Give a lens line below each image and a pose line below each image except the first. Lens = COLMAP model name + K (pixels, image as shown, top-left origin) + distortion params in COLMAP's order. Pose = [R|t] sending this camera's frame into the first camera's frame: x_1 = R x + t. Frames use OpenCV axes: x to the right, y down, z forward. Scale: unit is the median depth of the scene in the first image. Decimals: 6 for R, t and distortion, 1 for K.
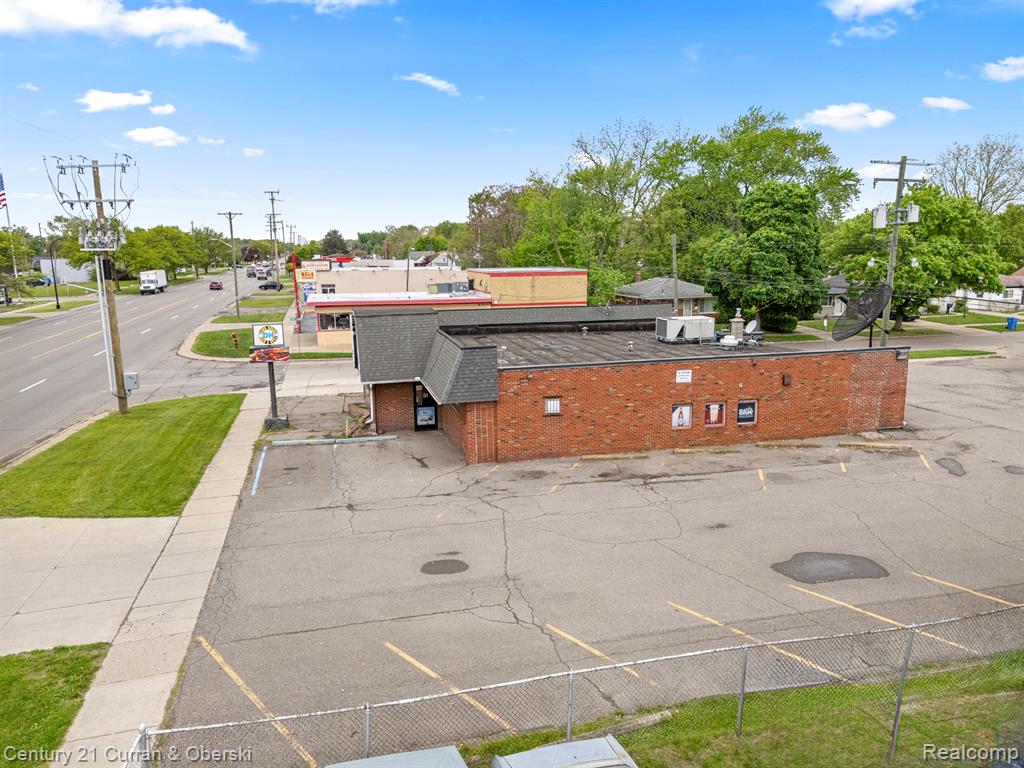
lens RADIAL K [[749.5, 0, 508.7], [0, 749.5, 383.2], [0, 0, 1]] dist [0.086170, -0.087446]
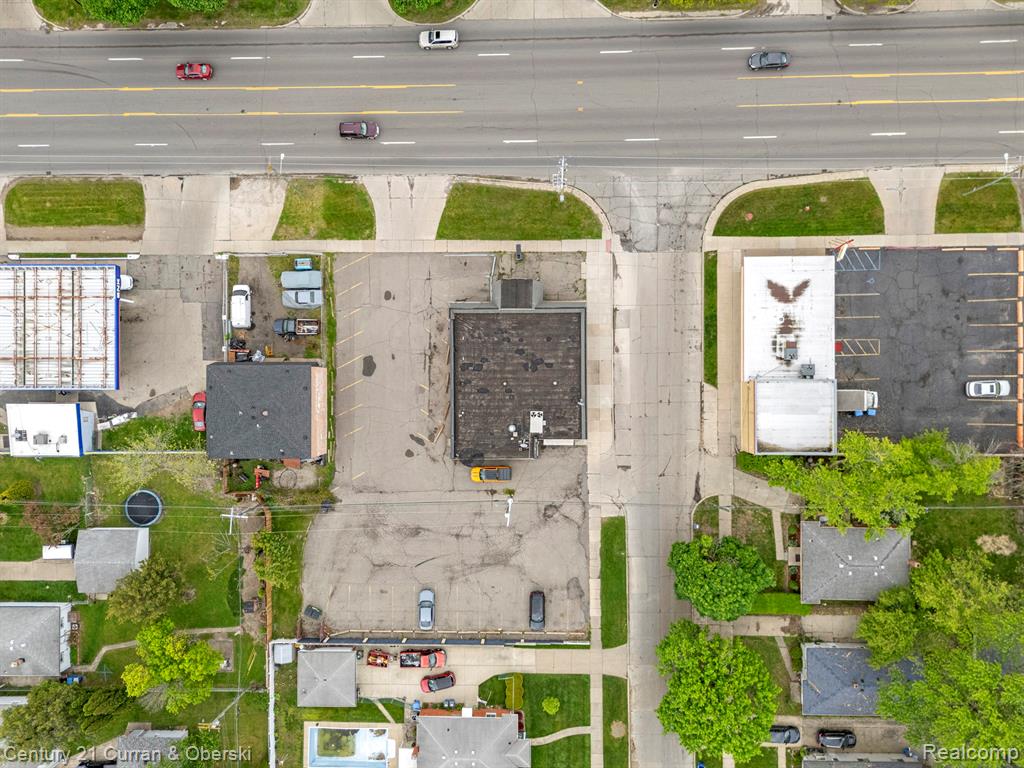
lens RADIAL K [[749.5, 0, 508.7], [0, 749.5, 383.2], [0, 0, 1]] dist [0.086170, -0.087446]
pose [[-0.238000, 0.971062, 0.019853, 0.139146], [-0.137131, -0.053832, 0.989089, -3.513112], [0.961536, 0.232681, 0.145975, 0.834459]]
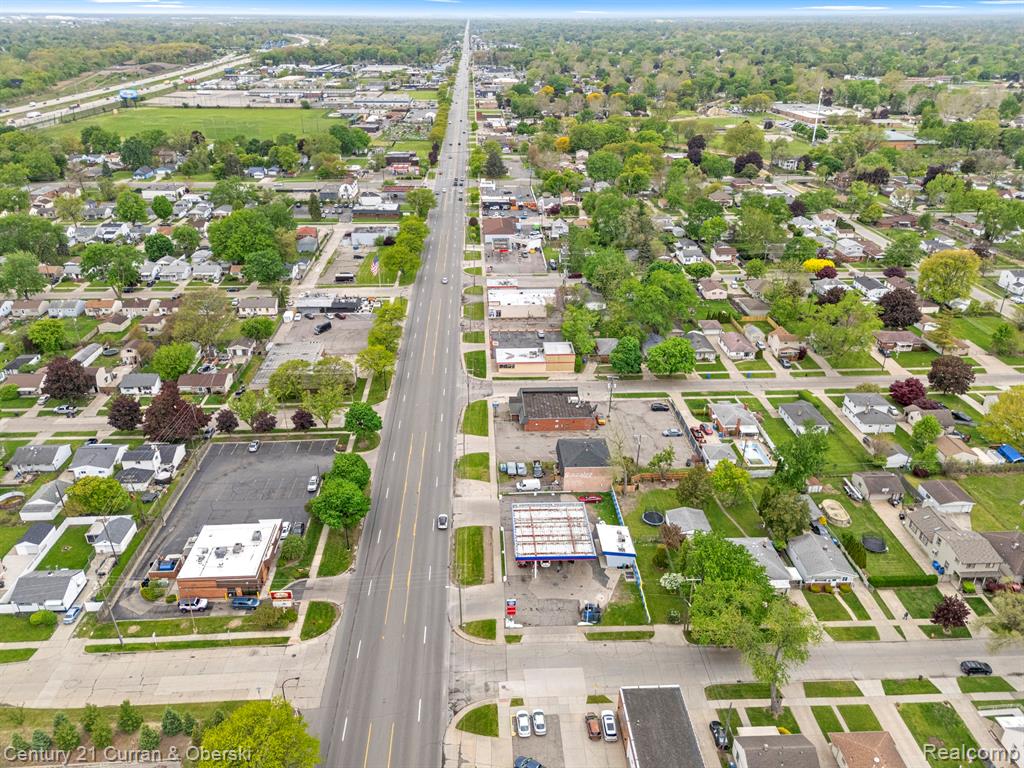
lens RADIAL K [[749.5, 0, 508.7], [0, 749.5, 383.2], [0, 0, 1]] dist [0.086170, -0.087446]
pose [[0.980563, 0.095957, -0.171139, 1.002546], [-0.047424, 0.962297, 0.267834, -2.284150], [0.190387, -0.254512, 0.948144, -5.810049]]
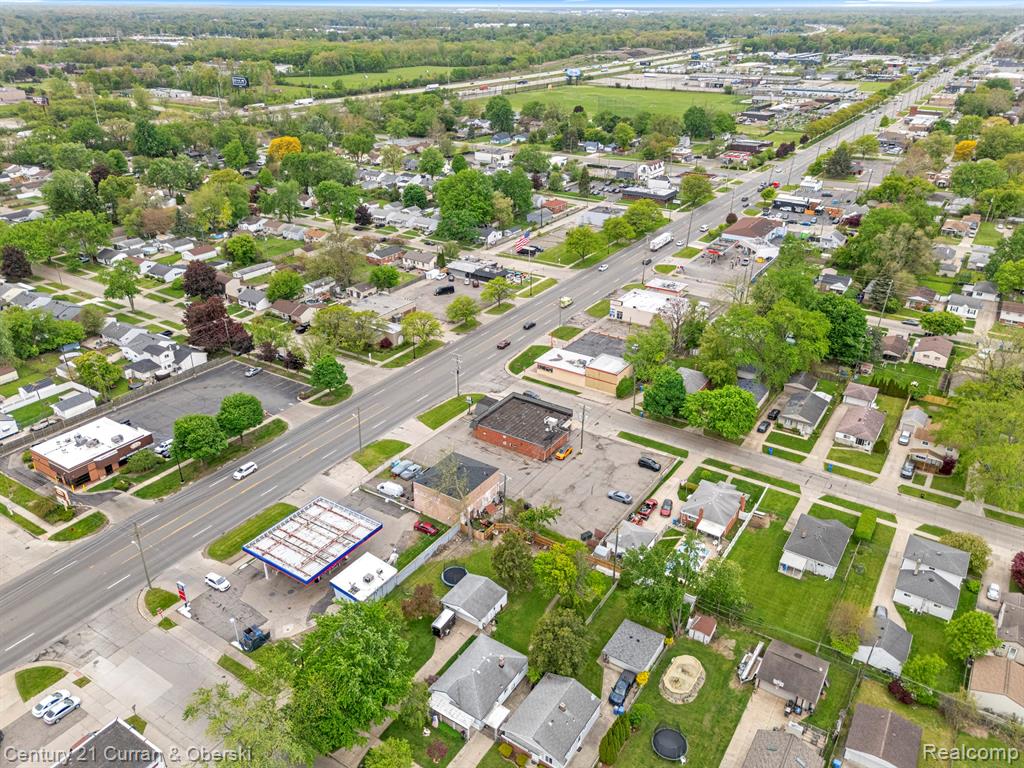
lens RADIAL K [[749.5, 0, 508.7], [0, 749.5, 383.2], [0, 0, 1]] dist [0.086170, -0.087446]
pose [[0.680813, 0.338091, -0.649760, 4.103696], [-0.146283, 0.931986, 0.331668, -2.445476], [0.717701, -0.130755, 0.683965, -3.016763]]
